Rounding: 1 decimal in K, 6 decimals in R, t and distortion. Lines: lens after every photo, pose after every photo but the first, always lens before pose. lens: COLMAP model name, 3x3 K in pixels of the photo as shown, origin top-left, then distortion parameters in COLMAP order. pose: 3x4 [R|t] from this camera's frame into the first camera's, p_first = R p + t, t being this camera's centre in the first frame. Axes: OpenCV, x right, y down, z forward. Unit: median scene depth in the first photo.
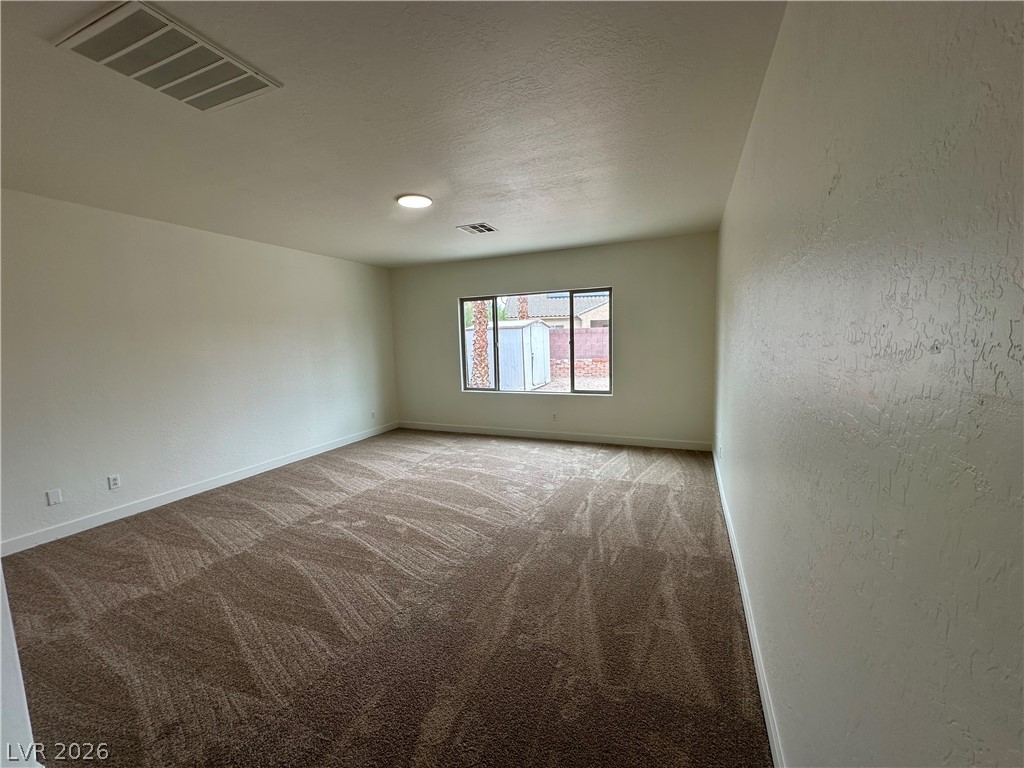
lens RADIAL K [[408.9, 0, 512.8], [0, 408.9, 384.3], [0, 0, 1]] dist [-0.000278, -0.000005]
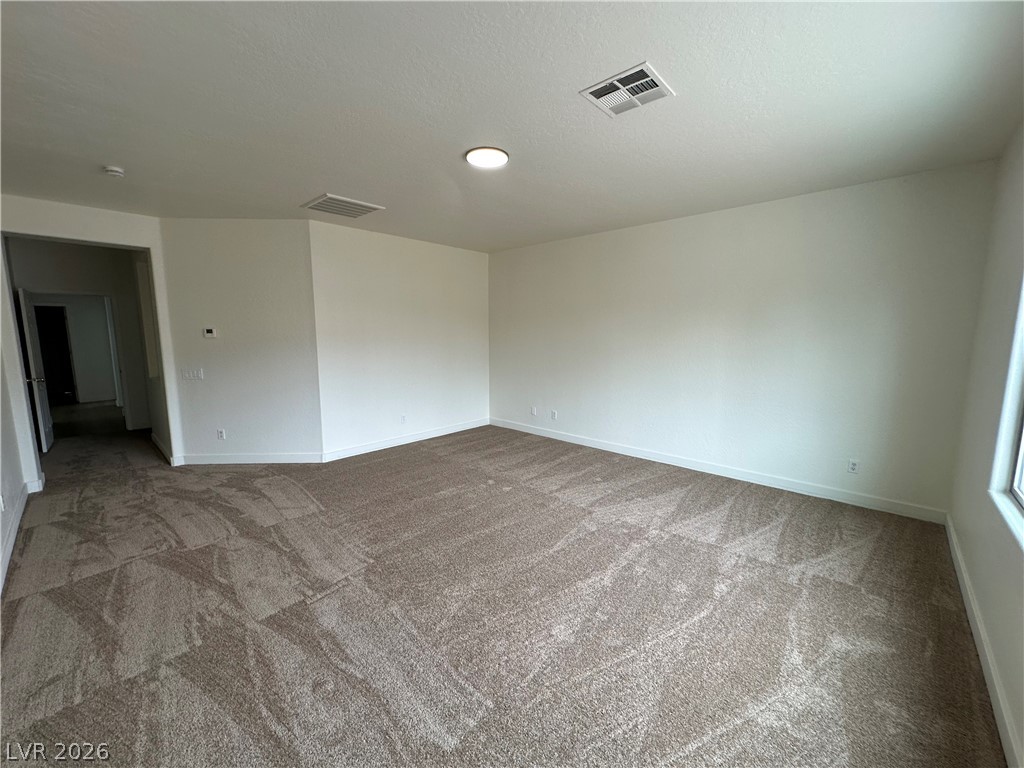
lens RADIAL K [[408.9, 0, 510.9], [0, 408.9, 383.8], [0, 0, 1]] dist [-0.000278, -0.000005]
pose [[-0.343419, 0.148336, -0.927394, 0.397927], [-0.094214, 0.977026, 0.191163, -0.124231], [0.934445, 0.153023, -0.321554, 0.989161]]
